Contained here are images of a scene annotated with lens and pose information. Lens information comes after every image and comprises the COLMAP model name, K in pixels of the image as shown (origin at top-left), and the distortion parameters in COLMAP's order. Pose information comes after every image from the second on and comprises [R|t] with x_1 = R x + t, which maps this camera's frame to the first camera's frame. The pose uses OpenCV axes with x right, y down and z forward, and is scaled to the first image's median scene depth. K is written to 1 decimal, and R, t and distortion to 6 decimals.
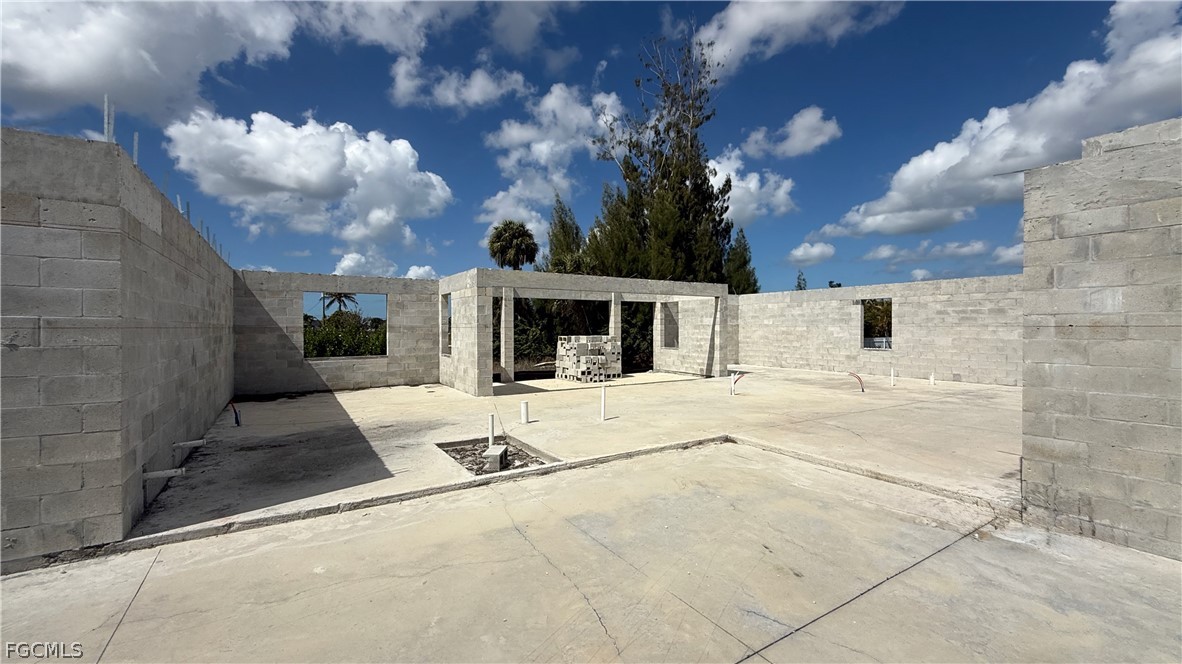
lens RADIAL K [[484.3, 0, 586.2], [0, 484.3, 333.1], [0, 0, 1]] dist [-0.004197, 0.000771]
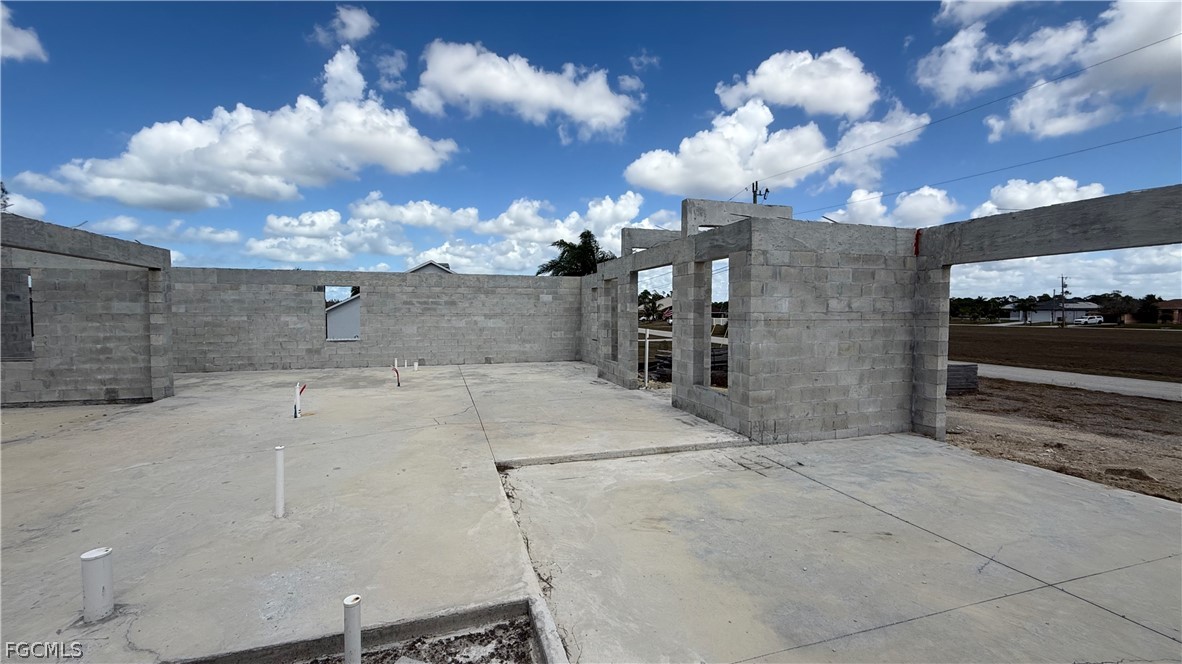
lens RADIAL K [[484.3, 0, 591.7], [0, 484.3, 325.8], [0, 0, 1]] dist [-0.004197, 0.000771]
pose [[0.240482, -0.022189, 0.970400, -0.202611], [0.009867, 0.999743, 0.020414, -0.009331], [-0.970603, 0.004665, 0.240639, 0.328899]]
